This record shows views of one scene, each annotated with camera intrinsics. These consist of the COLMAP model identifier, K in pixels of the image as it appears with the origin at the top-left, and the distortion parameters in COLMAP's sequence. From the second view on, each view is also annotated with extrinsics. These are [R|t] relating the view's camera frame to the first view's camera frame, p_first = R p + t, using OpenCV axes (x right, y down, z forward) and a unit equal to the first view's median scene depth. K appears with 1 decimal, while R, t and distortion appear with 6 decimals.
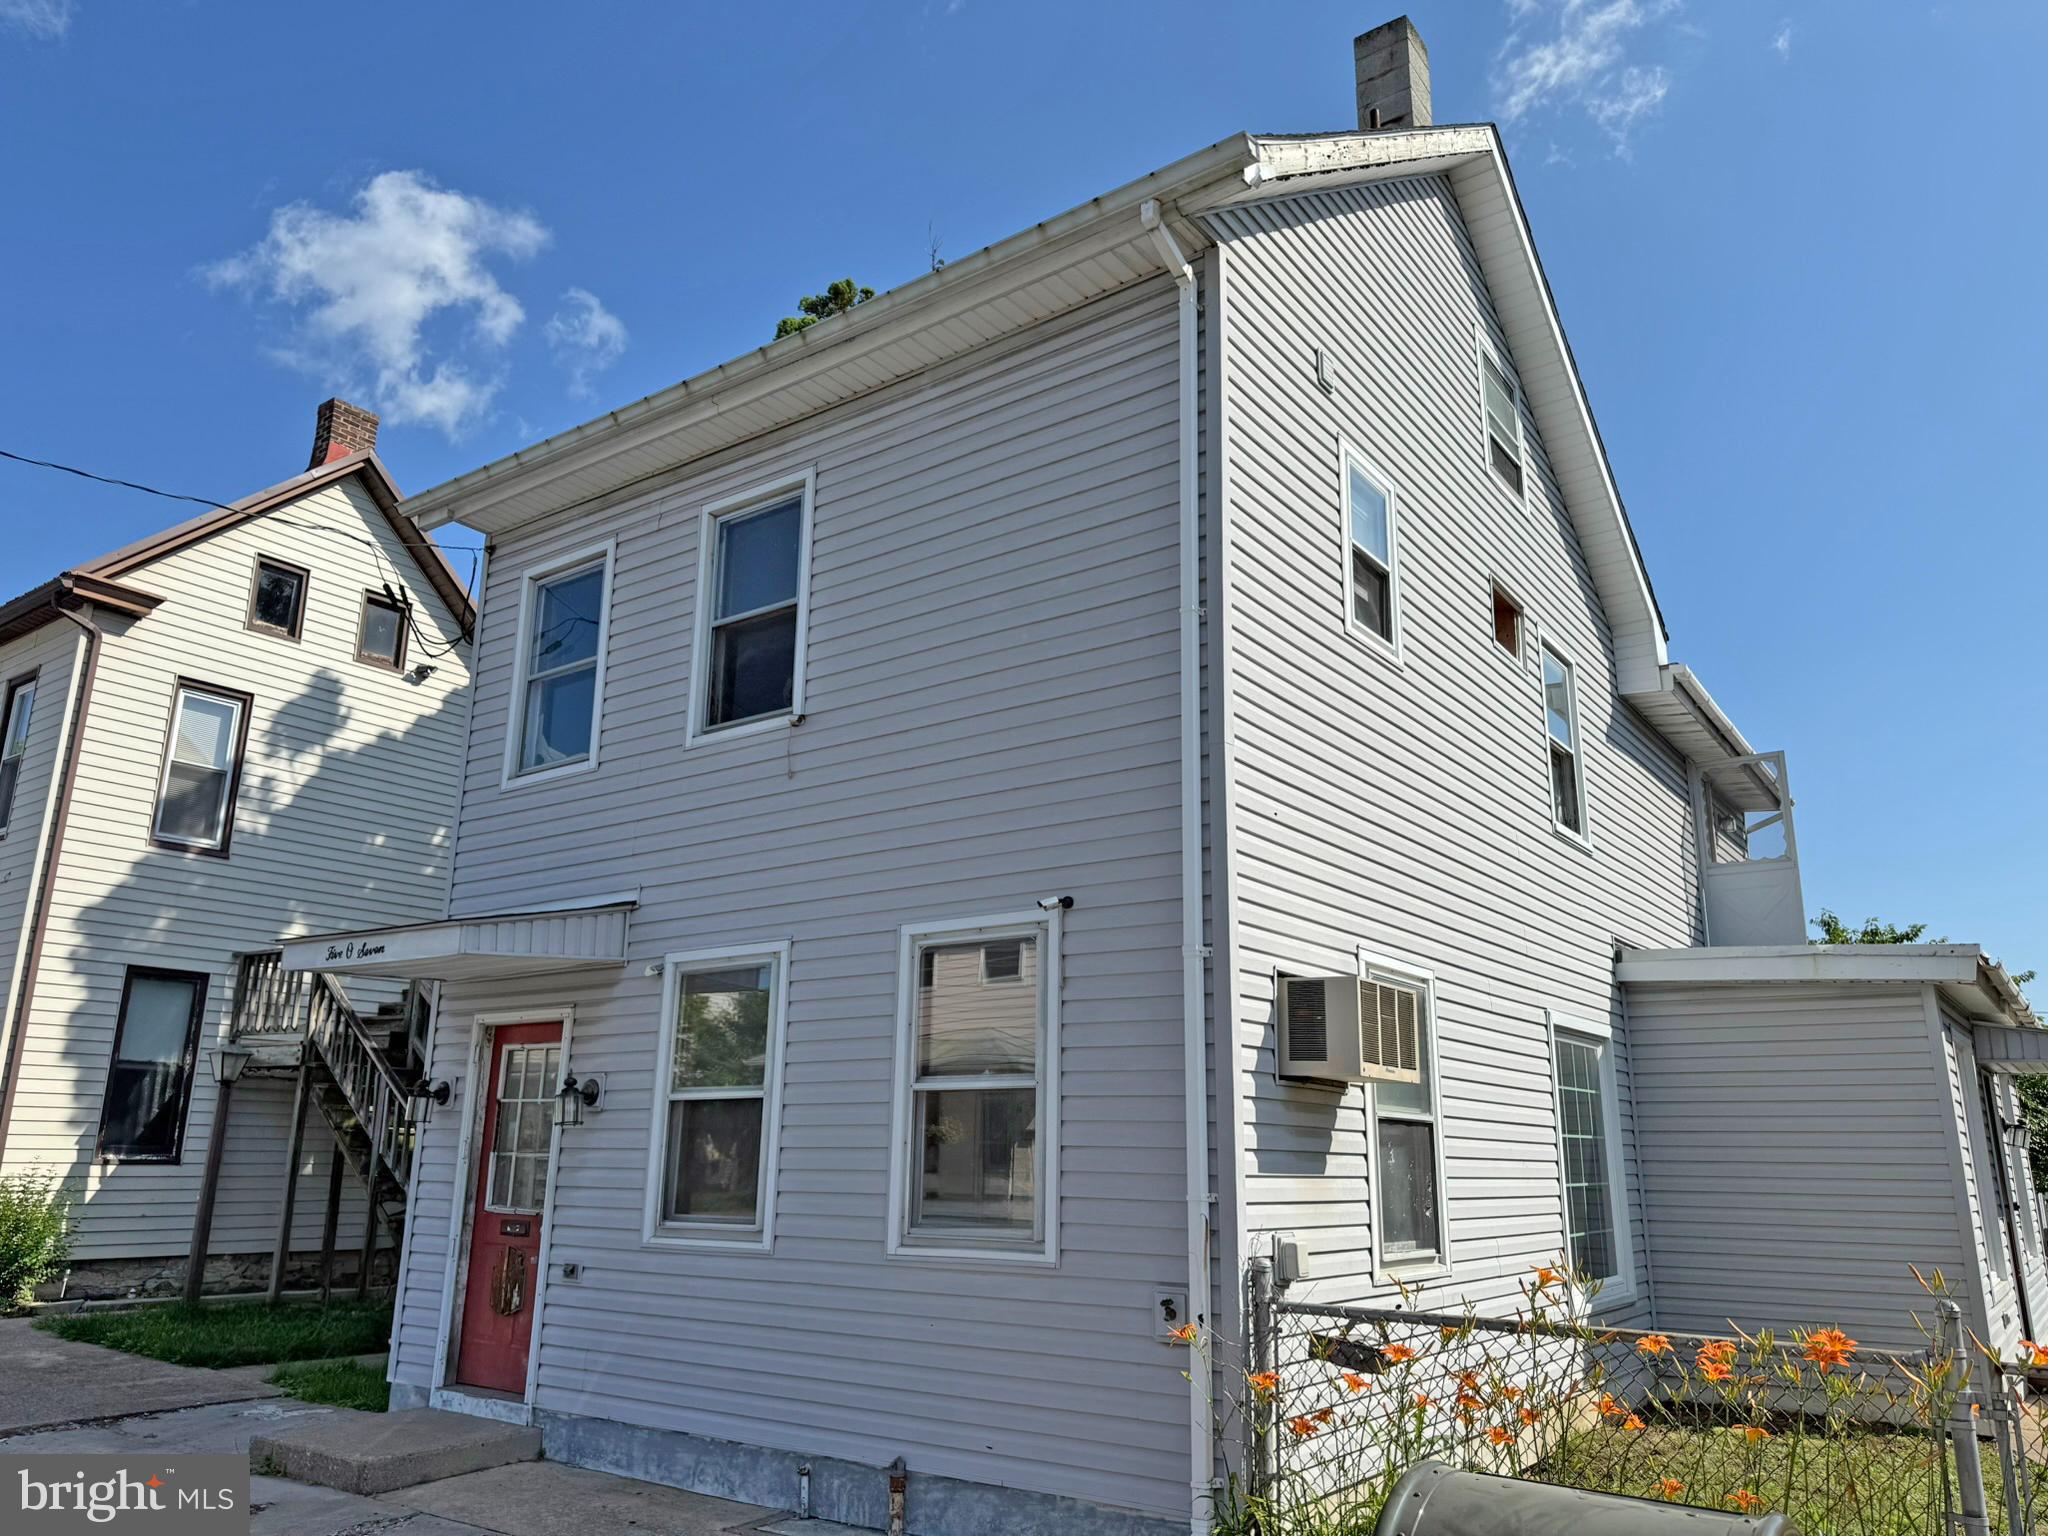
lens RADIAL K [[1450.3, 0, 1025.3], [0, 1450.3, 769.7], [0, 0, 1]] dist [0.003819, -0.003728]
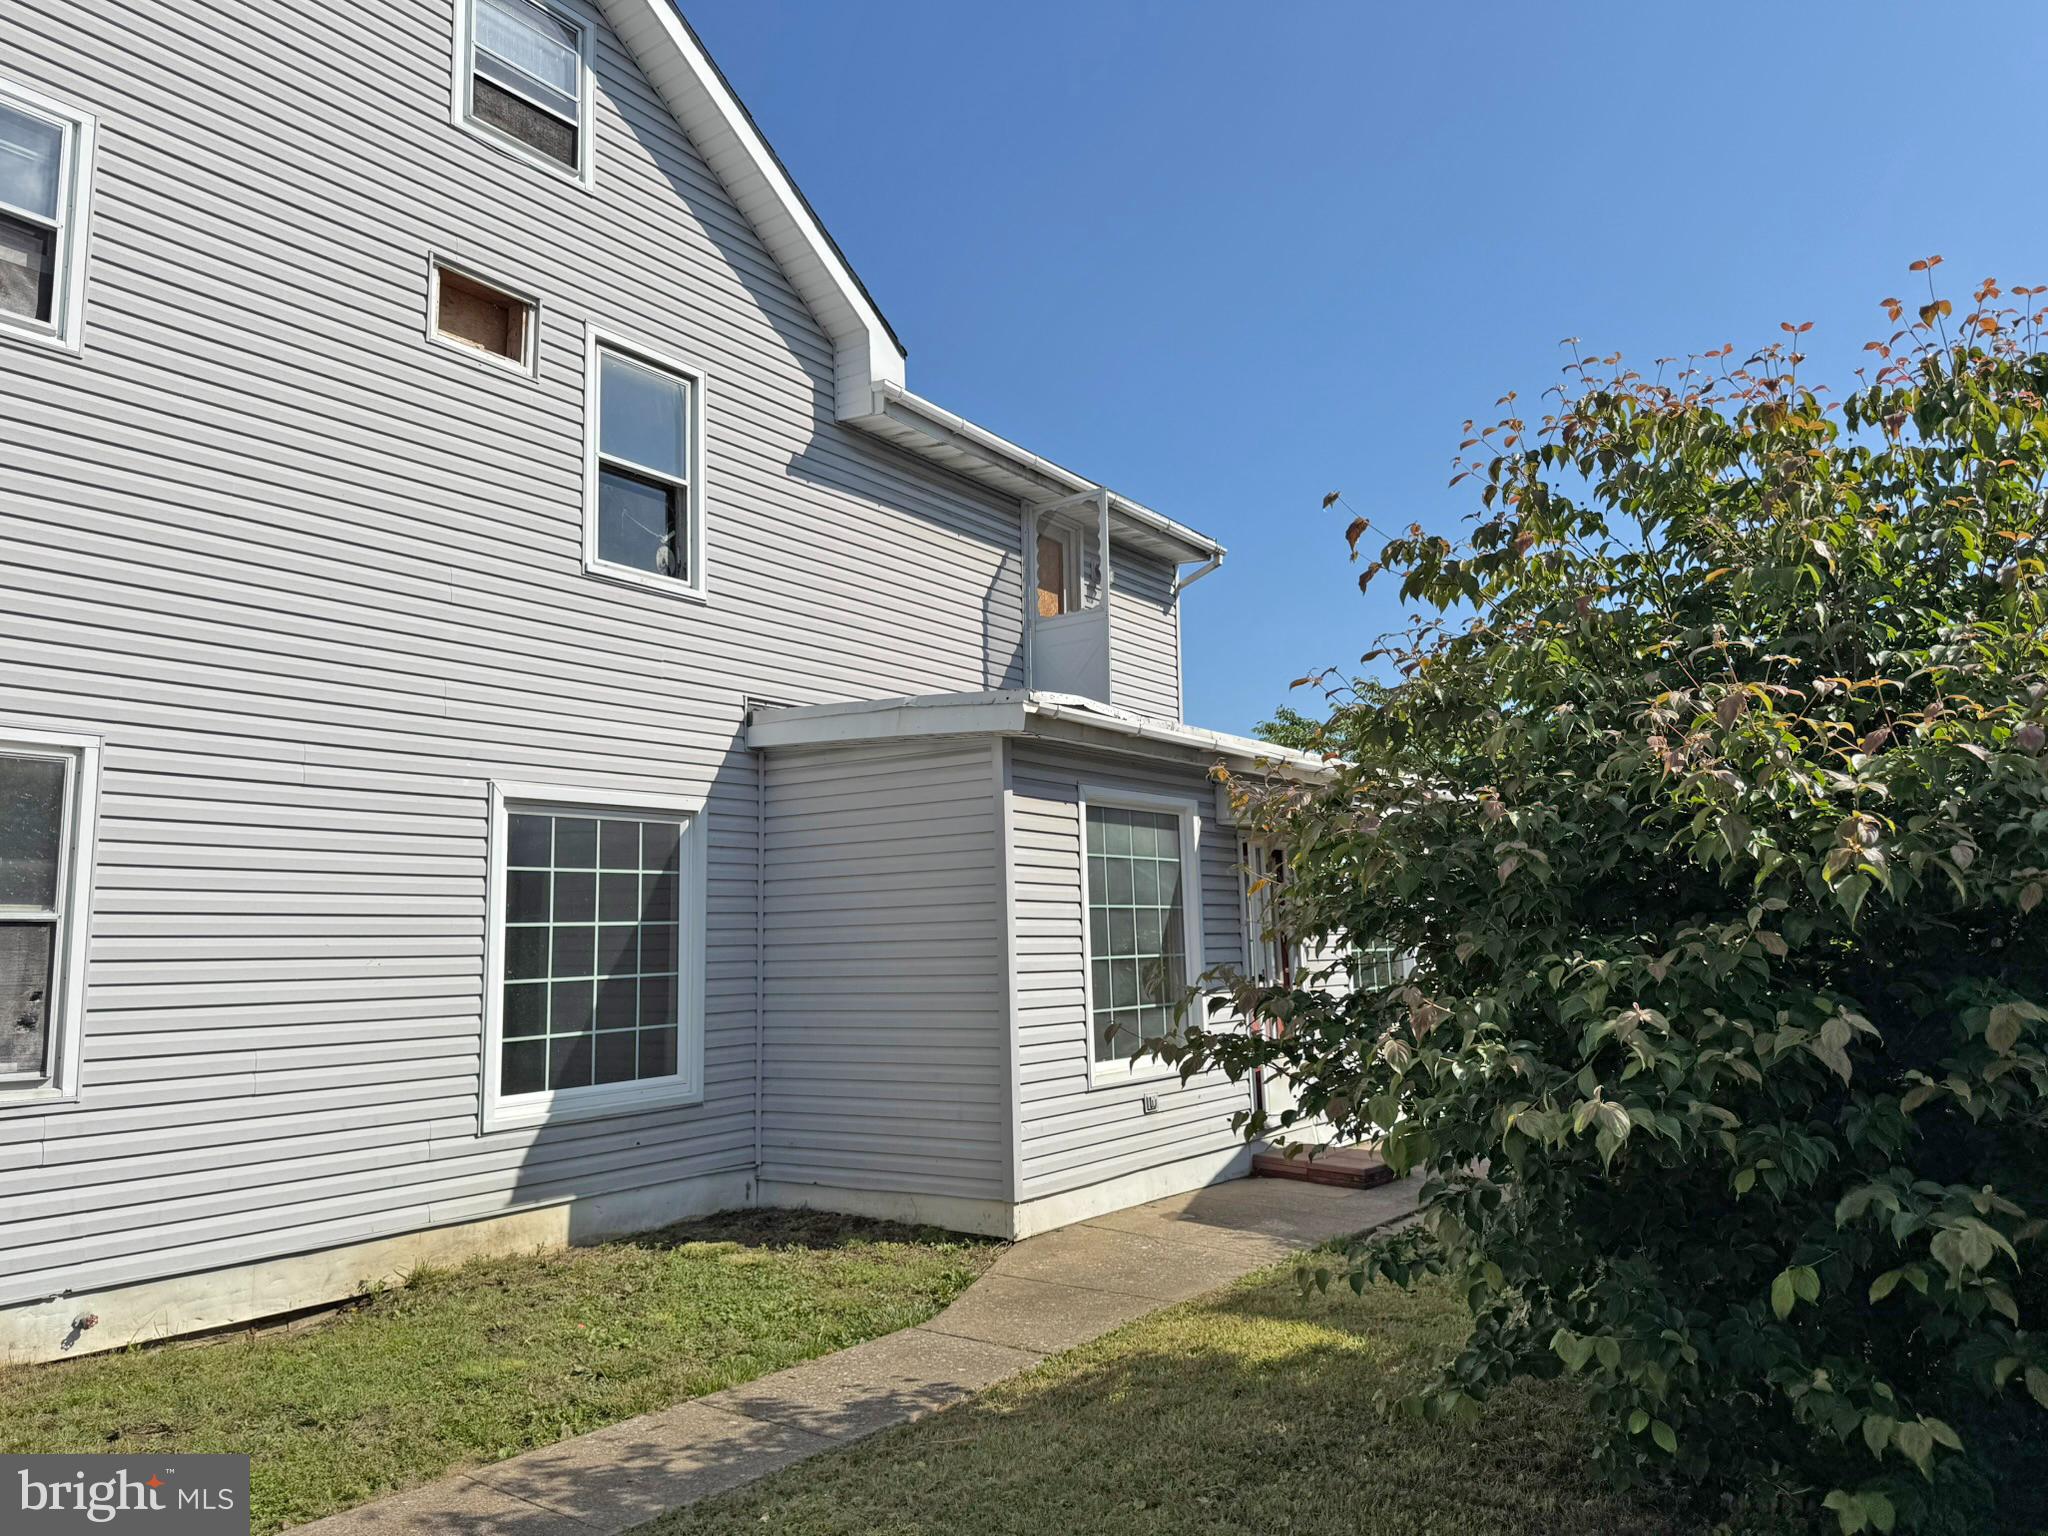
lens RADIAL K [[1450.3, 0, 1025.3], [0, 1450.3, 769.7], [0, 0, 1]] dist [0.003819, -0.003728]
pose [[0.998605, -0.036000, 0.038626, 0.345390], [0.030309, 0.989836, 0.138944, 0.027114], [-0.043235, -0.137579, 0.989547, 0.079366]]
